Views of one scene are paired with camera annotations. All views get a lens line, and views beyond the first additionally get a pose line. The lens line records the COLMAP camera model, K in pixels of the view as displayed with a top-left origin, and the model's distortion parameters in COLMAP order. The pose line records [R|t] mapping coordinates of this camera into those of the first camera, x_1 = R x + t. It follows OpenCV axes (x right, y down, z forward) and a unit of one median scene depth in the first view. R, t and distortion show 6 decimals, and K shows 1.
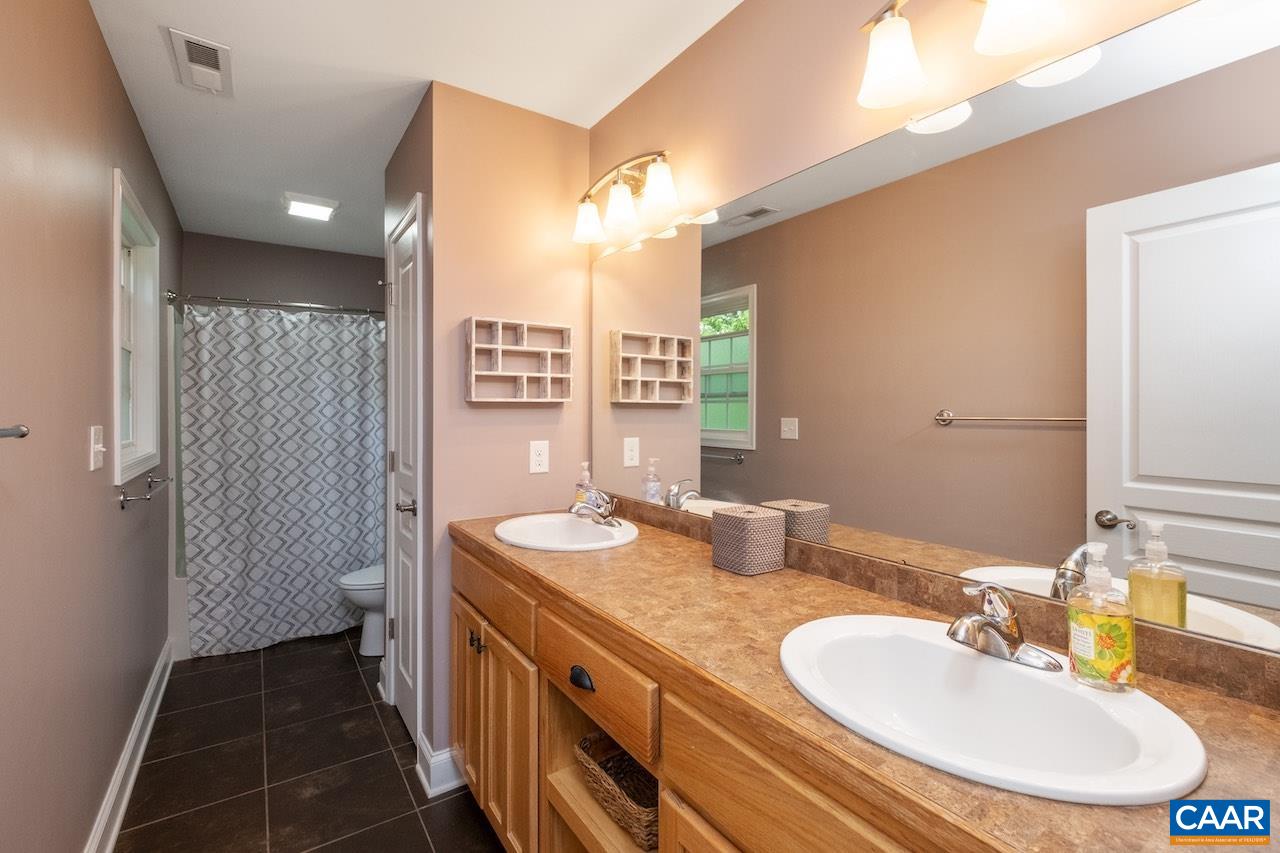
lens RADIAL K [[561.4, 0, 644.7], [0, 561.4, 416.2], [0, 0, 1]] dist [0.000619, -0.000718]
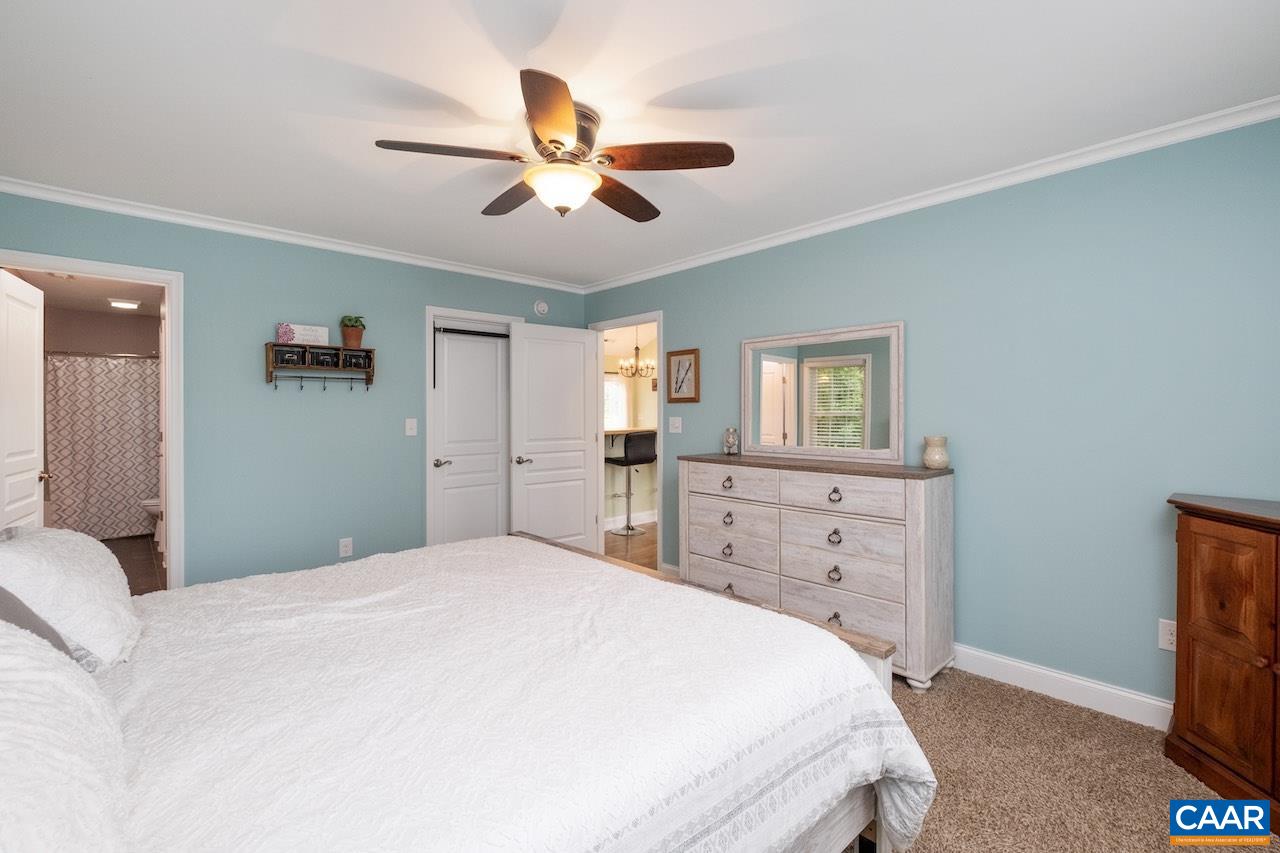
lens RADIAL K [[561.4, 0, 642.5], [0, 561.4, 417.4], [0, 0, 1]] dist [0.000619, -0.000718]
pose [[0.992908, 0.002124, 0.118862, 0.887326], [-0.003181, 0.999957, 0.008709, -0.016284], [-0.118839, -0.009026, 0.992873, -1.050387]]
